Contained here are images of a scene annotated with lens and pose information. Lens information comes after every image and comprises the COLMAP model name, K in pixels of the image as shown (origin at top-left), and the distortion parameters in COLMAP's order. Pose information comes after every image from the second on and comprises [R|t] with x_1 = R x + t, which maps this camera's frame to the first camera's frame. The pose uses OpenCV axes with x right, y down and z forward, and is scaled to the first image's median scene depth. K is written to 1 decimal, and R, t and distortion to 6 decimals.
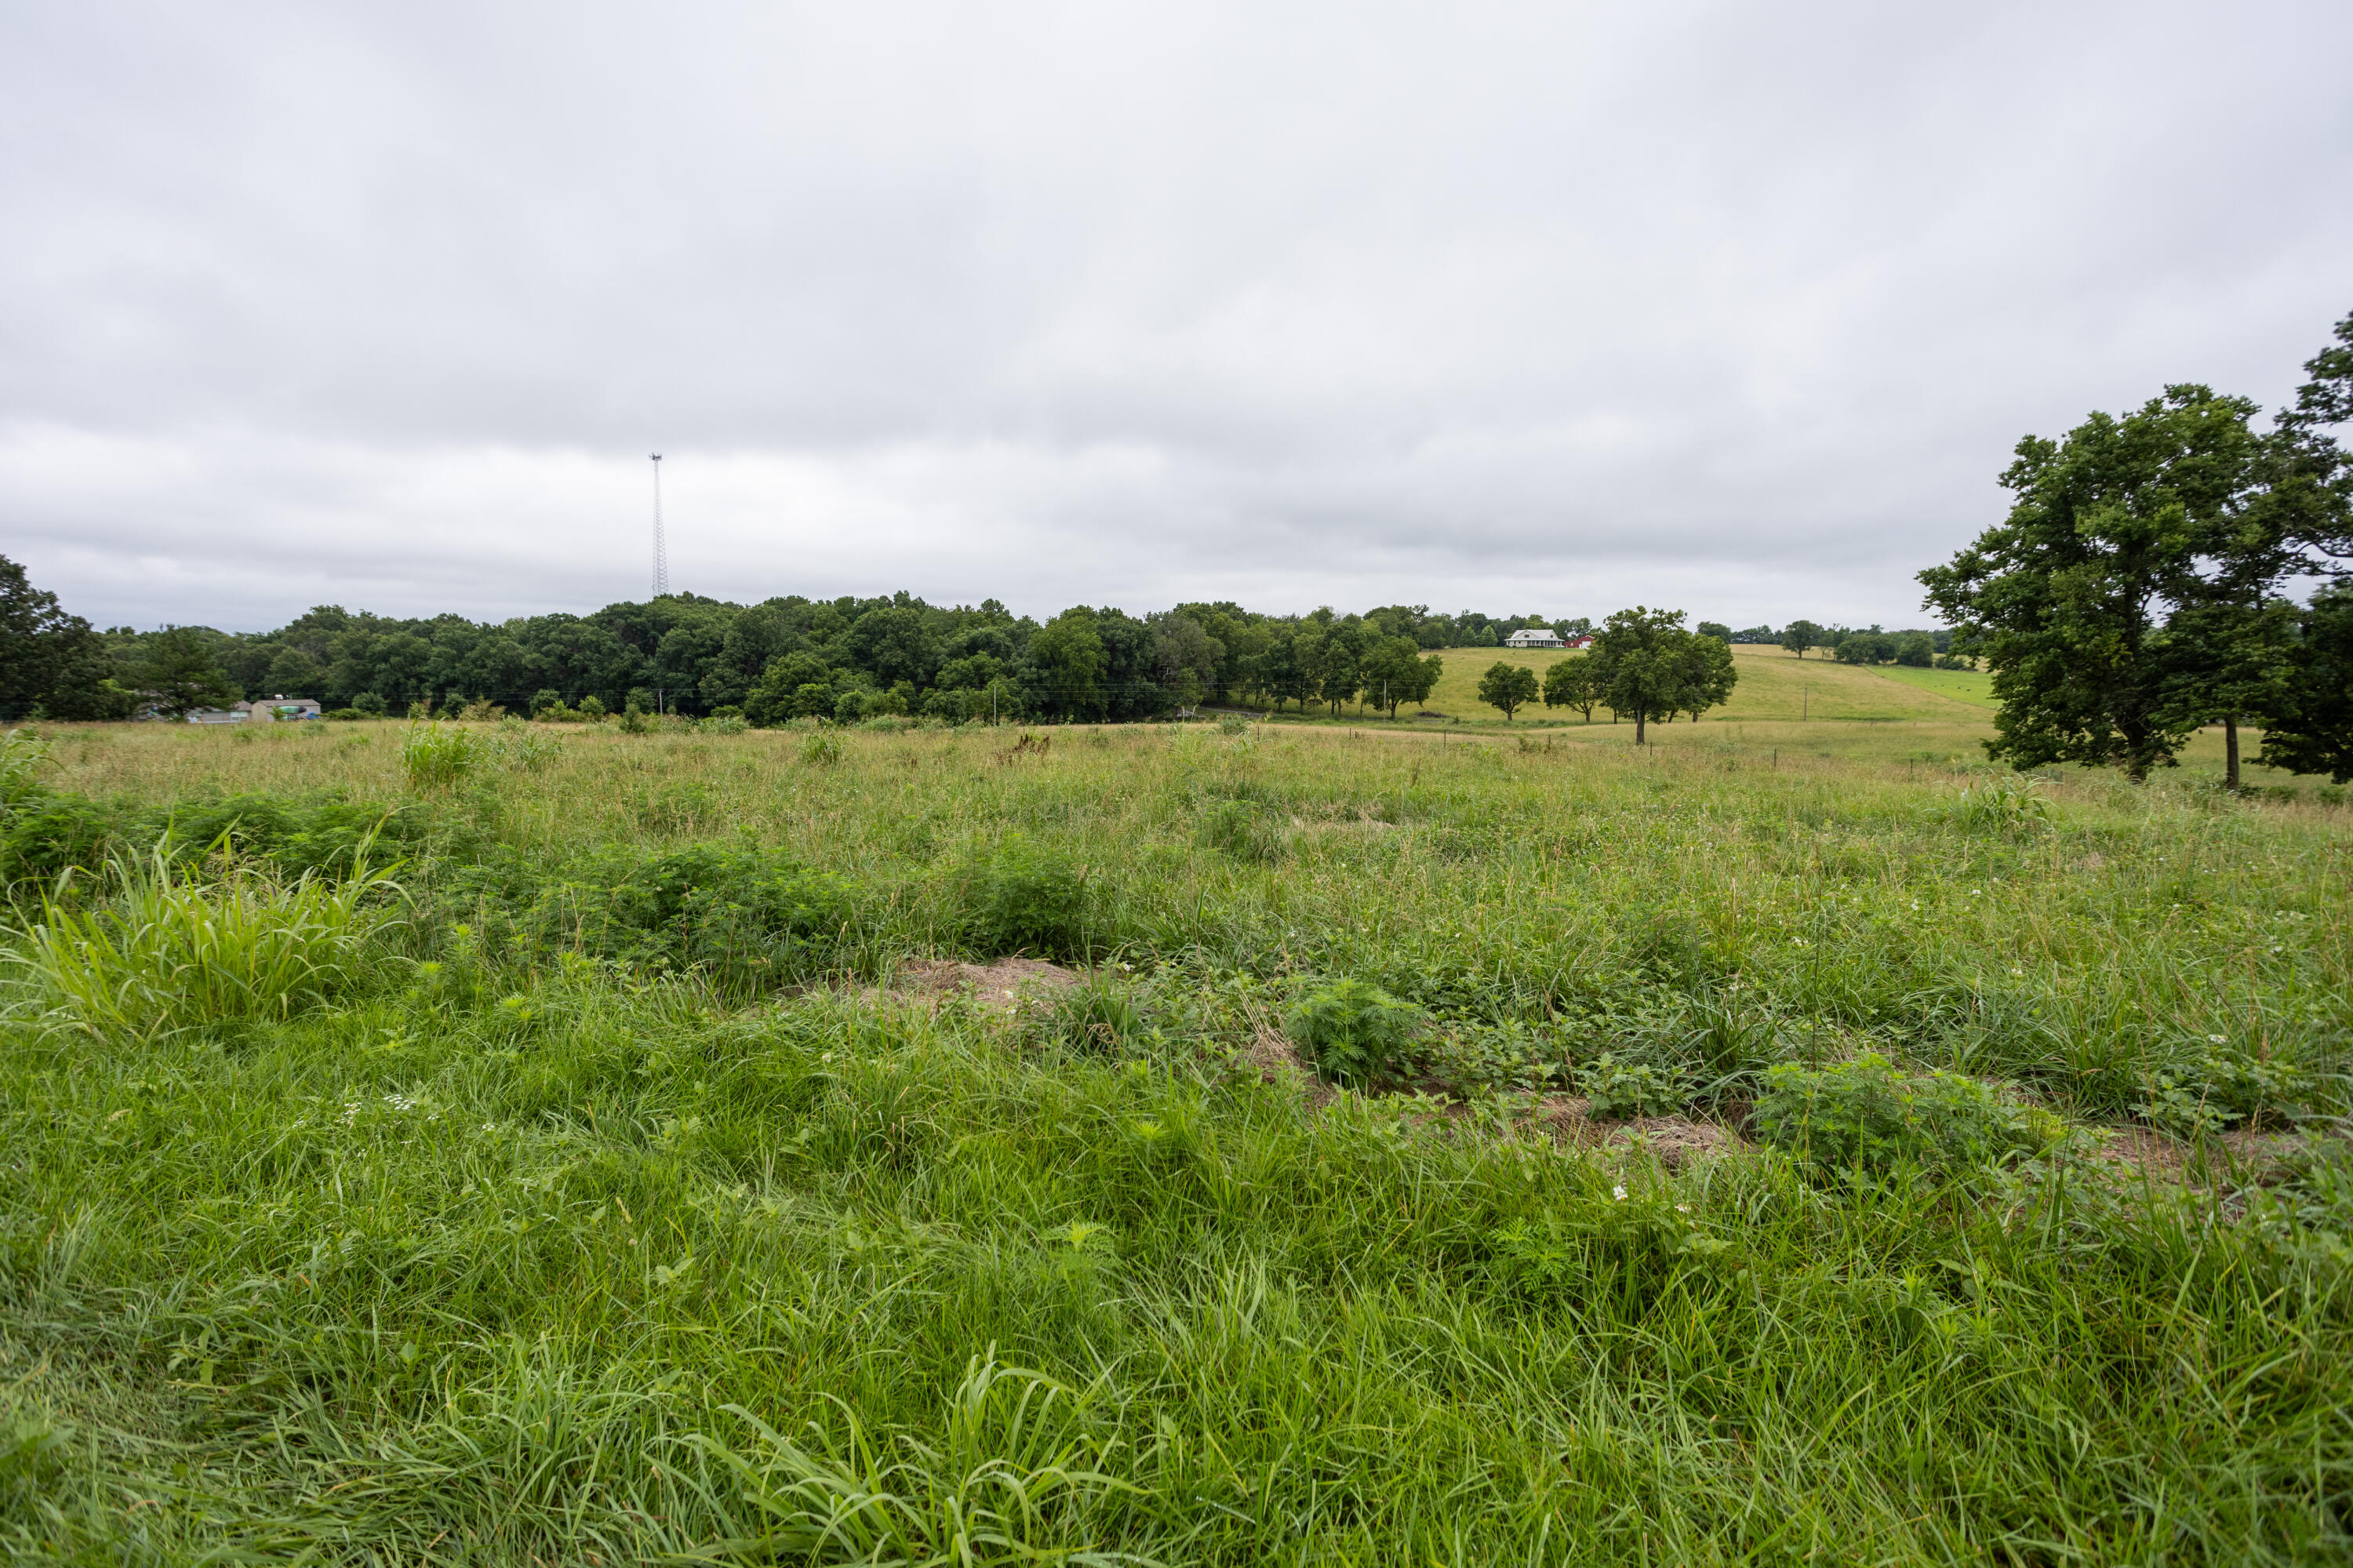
lens RADIAL K [[1140.7, 0, 1176.5], [0, 1140.7, 784.0], [0, 0, 1]] dist [-0.072321, 0.047455]
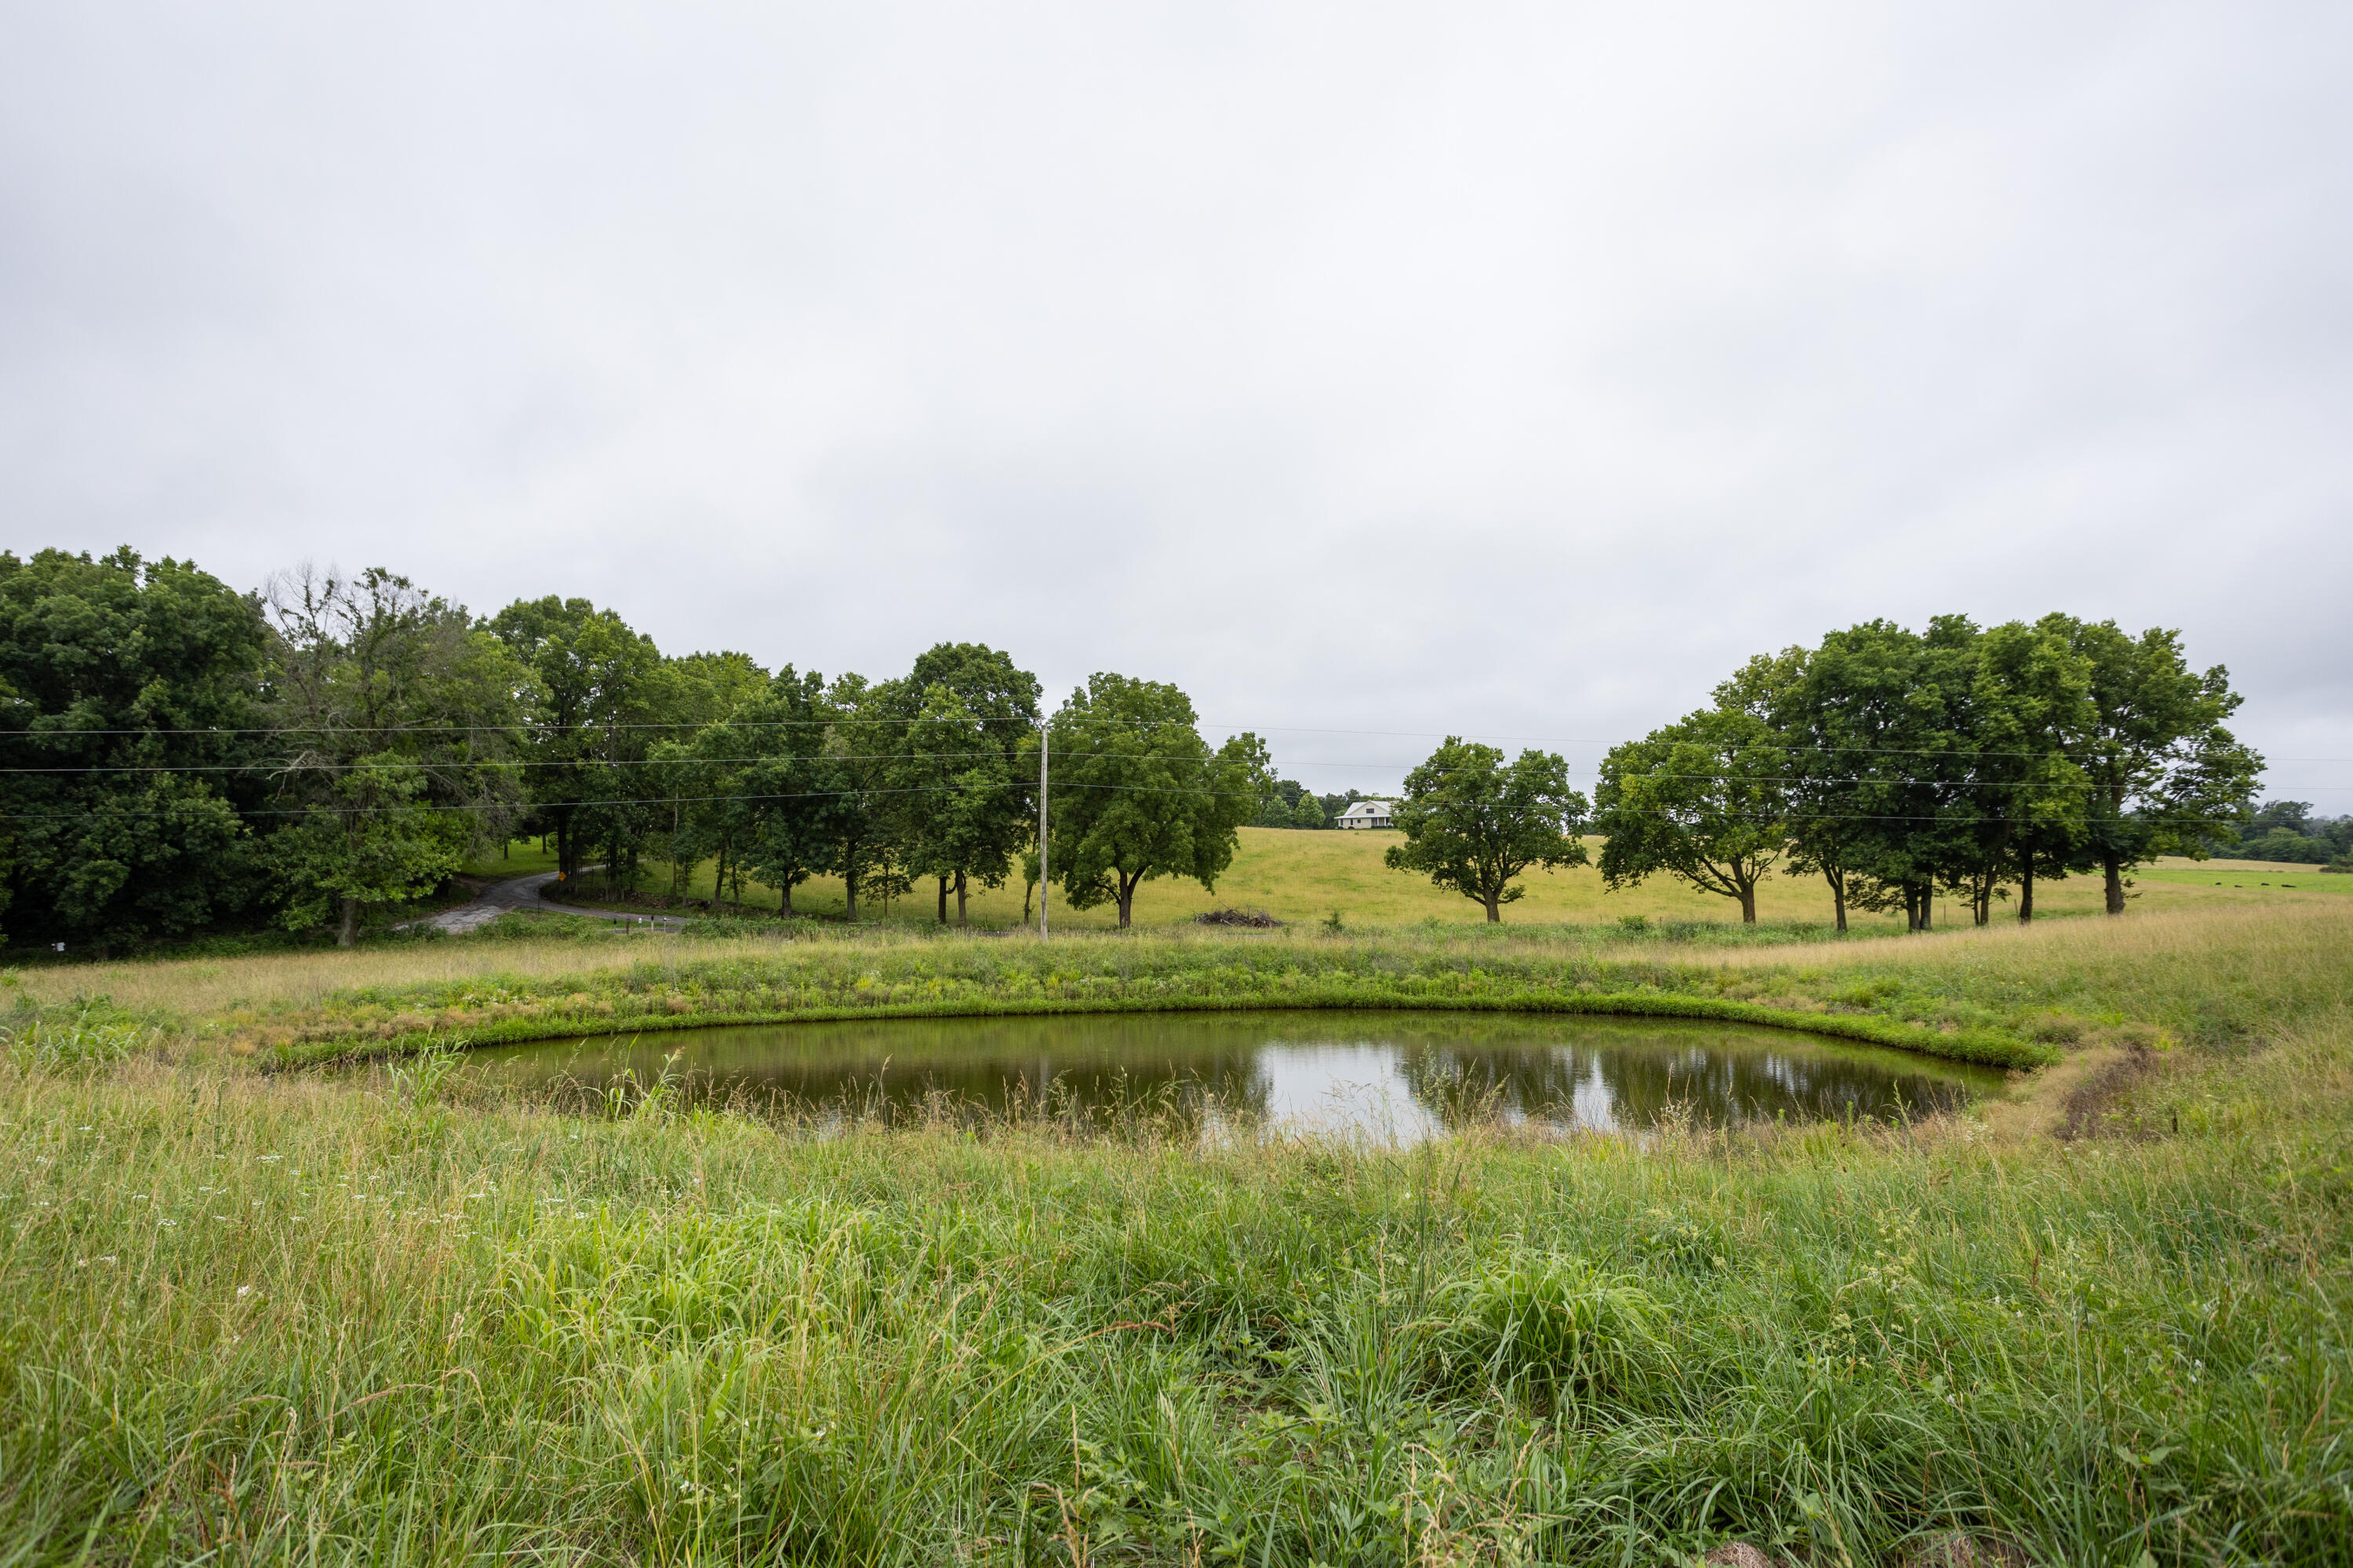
lens RADIAL K [[1349.0, 0, 1176.5], [0, 1349.0, 784.0], [0, 0, 1]] dist [-0.063051, 0.000107]
pose [[0.982105, 0.004564, 0.188280, 0.140874], [0.029800, 0.983347, -0.179279, -0.031427], [-0.185963, 0.181682, 0.965614, 0.659198]]
